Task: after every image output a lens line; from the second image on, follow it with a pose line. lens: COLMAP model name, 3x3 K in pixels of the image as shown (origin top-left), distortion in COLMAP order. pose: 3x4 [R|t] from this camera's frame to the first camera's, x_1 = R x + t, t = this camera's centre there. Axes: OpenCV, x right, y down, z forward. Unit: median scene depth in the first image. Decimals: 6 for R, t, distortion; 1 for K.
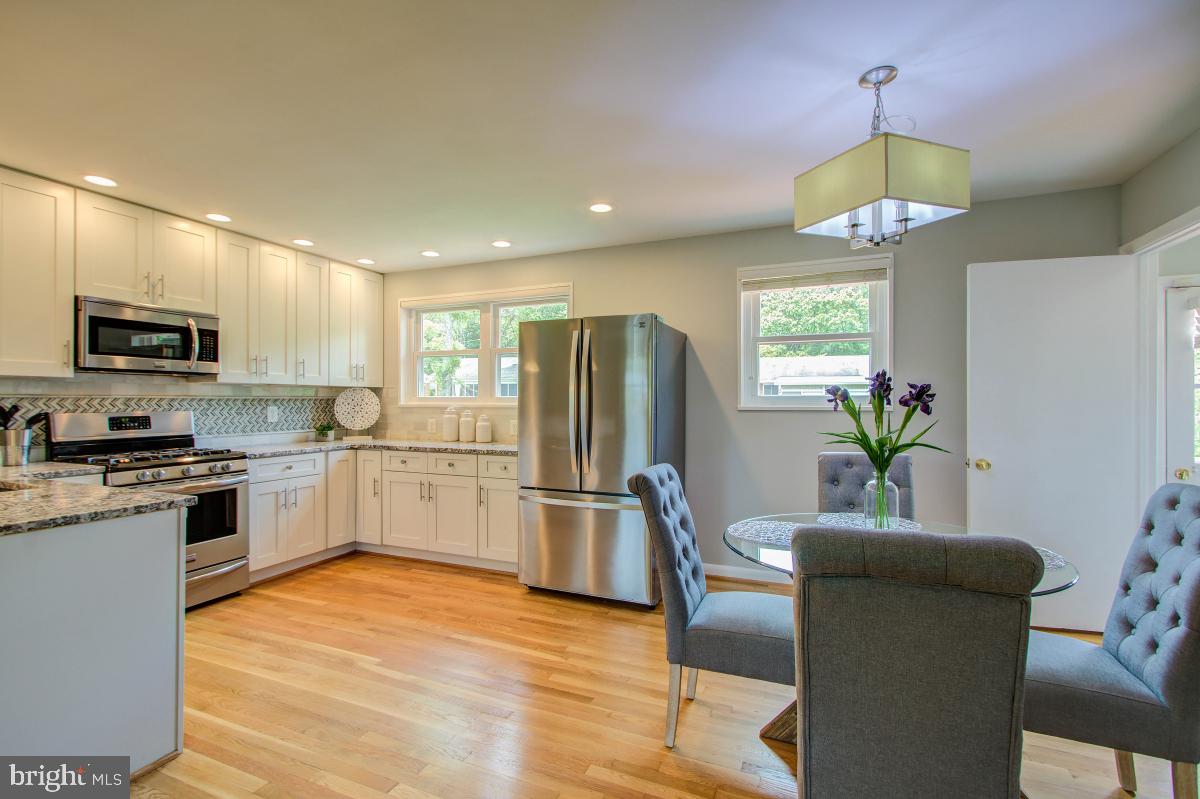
lens RADIAL K [[554.5, 0, 589.0], [0, 554.5, 399.1], [0, 0, 1]] dist [-0.001311, 0.006416]
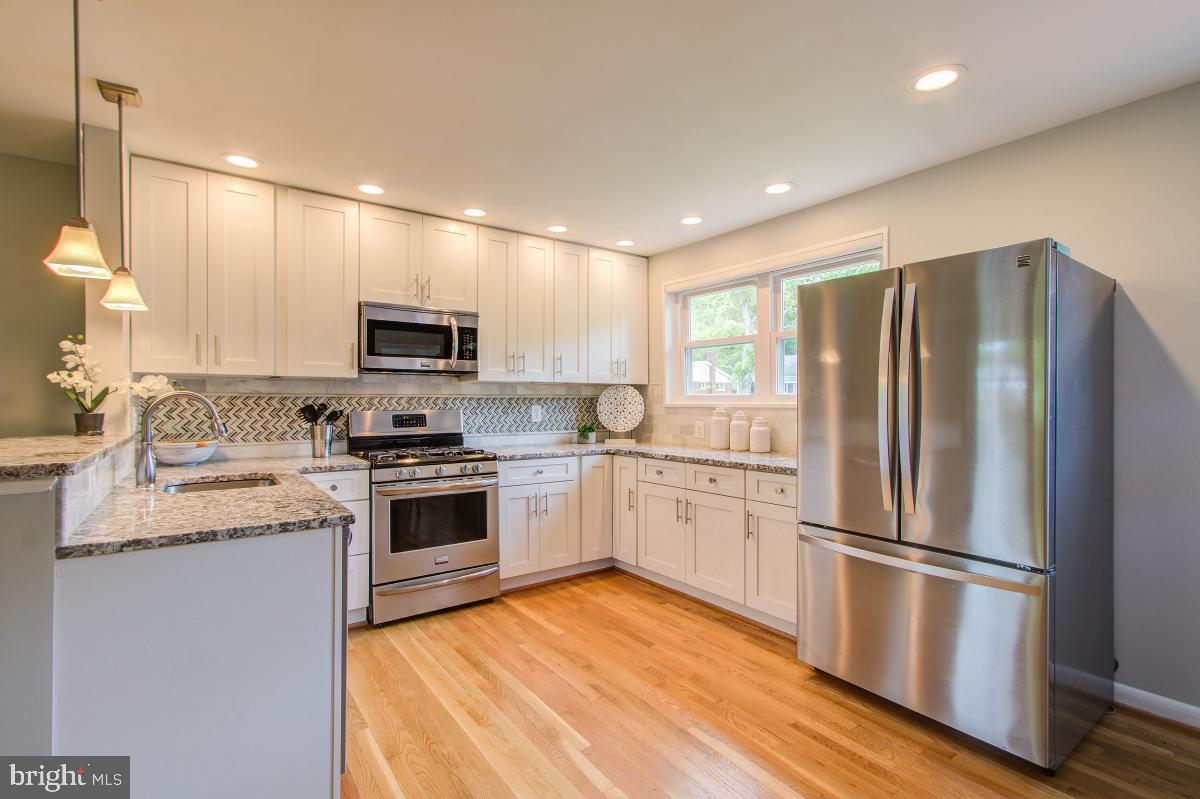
lens RADIAL K [[554.5, 0, 587.5], [0, 554.5, 400.4], [0, 0, 1]] dist [-0.001311, 0.006416]
pose [[0.857354, -0.001291, -0.514725, 0.005745], [0.002291, 0.999997, 0.001308, 0.003694], [0.514721, -0.002300, 0.857354, 0.261466]]
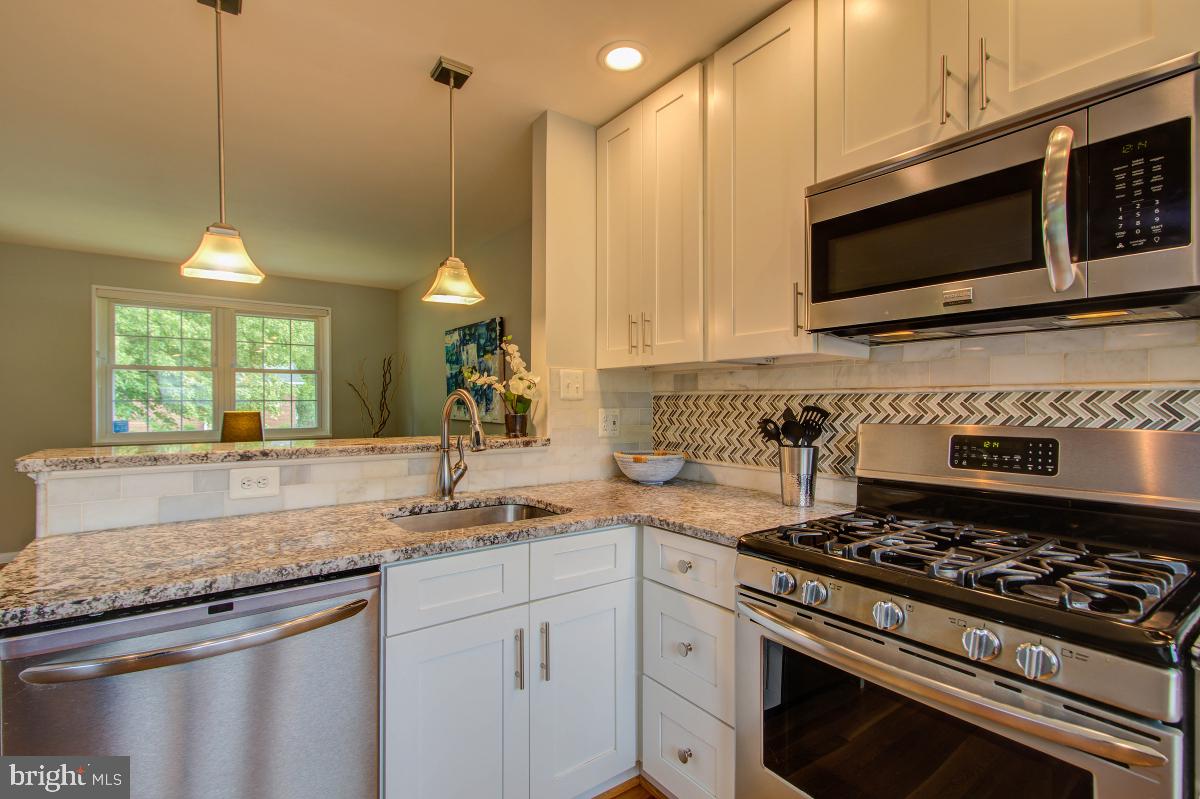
lens RADIAL K [[554.5, 0, 586.6], [0, 554.5, 397.5], [0, 0, 1]] dist [-0.001311, 0.006416]
pose [[-0.494592, -0.007515, -0.869093, -0.316553], [0.002536, 0.999946, -0.010090, 0.005648], [0.869121, -0.007194, -0.494546, 0.903368]]
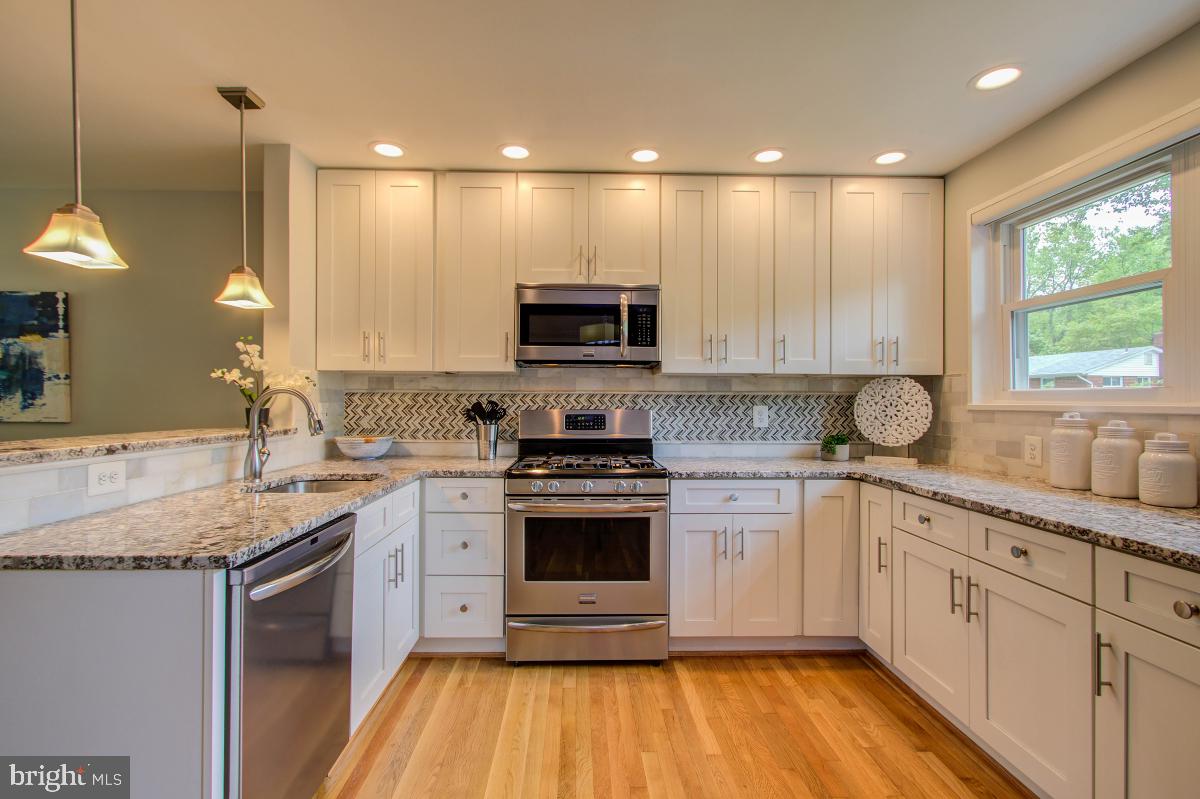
lens RADIAL K [[554.5, 0, 586.4], [0, 554.5, 398.5], [0, 0, 1]] dist [-0.001311, 0.006416]
pose [[0.425074, -0.001689, -0.905157, -0.014640], [-0.001669, 0.999995, -0.002650, 0.007489], [0.905157, 0.002638, 0.425069, 0.598094]]
